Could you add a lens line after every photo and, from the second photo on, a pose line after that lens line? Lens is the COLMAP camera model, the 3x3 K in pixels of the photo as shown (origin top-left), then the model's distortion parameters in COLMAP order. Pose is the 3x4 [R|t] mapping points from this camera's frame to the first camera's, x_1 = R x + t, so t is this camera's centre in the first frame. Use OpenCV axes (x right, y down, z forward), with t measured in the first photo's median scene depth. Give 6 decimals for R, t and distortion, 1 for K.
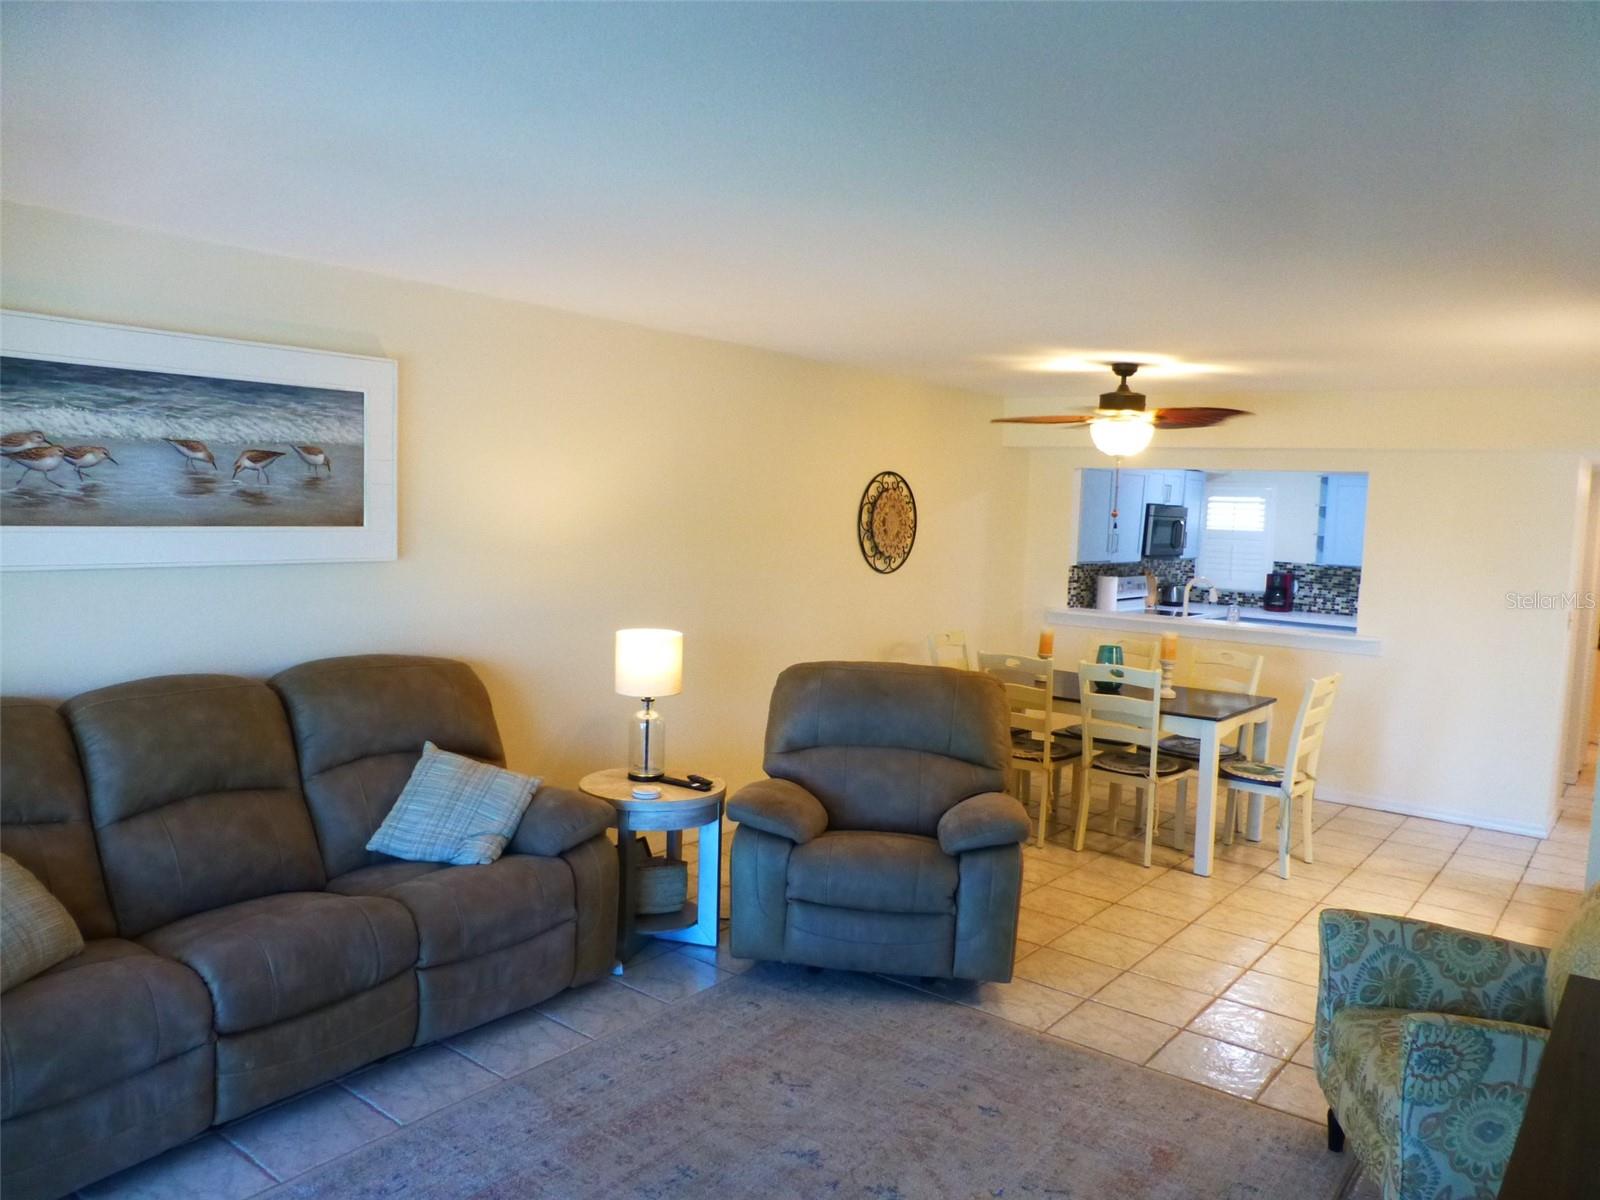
lens RADIAL K [[1208.4, 0, 798.1], [0, 1208.4, 605.7], [0, 0, 1]] dist [0.010801, -0.007239]
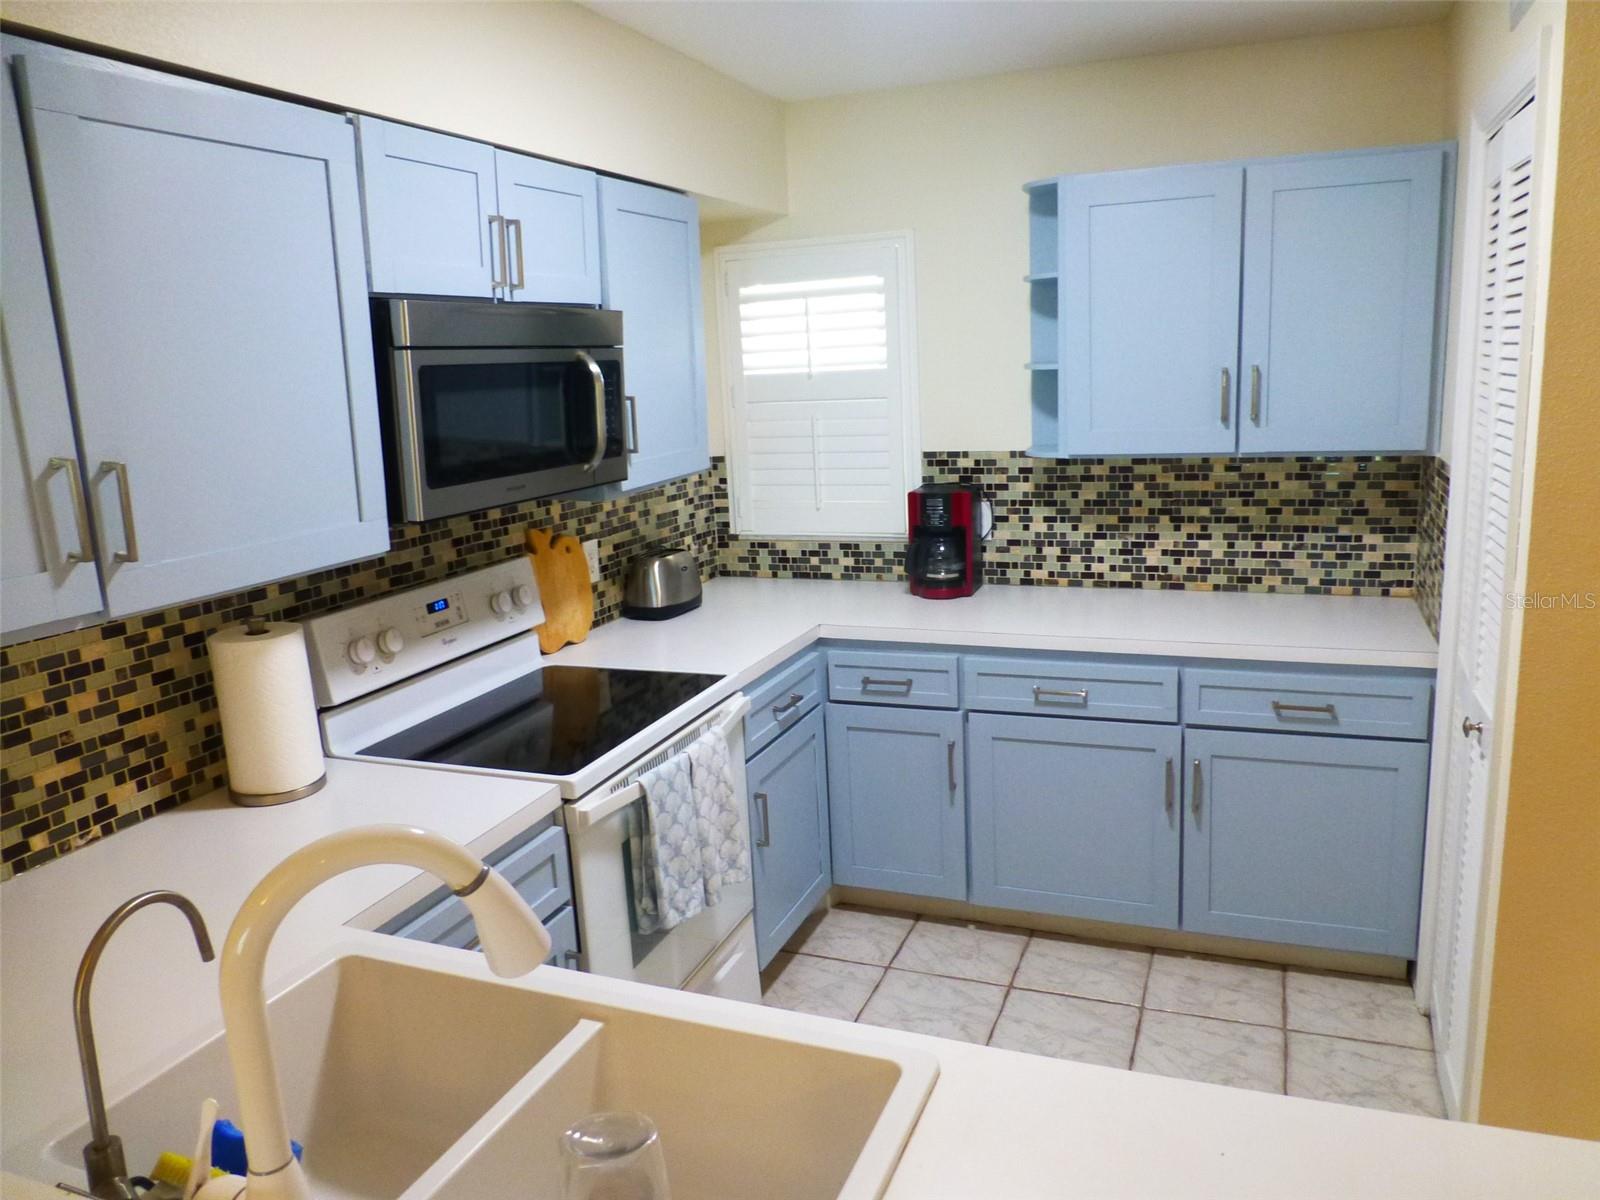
lens RADIAL K [[1208.4, 0, 798.1], [0, 1208.4, 605.7], [0, 0, 1]] dist [0.010801, -0.007239]
pose [[0.958334, -0.136861, 0.250729, 0.478660], [0.106912, 0.985803, 0.129466, -0.077278], [-0.264888, -0.097265, 0.959361, 1.209872]]
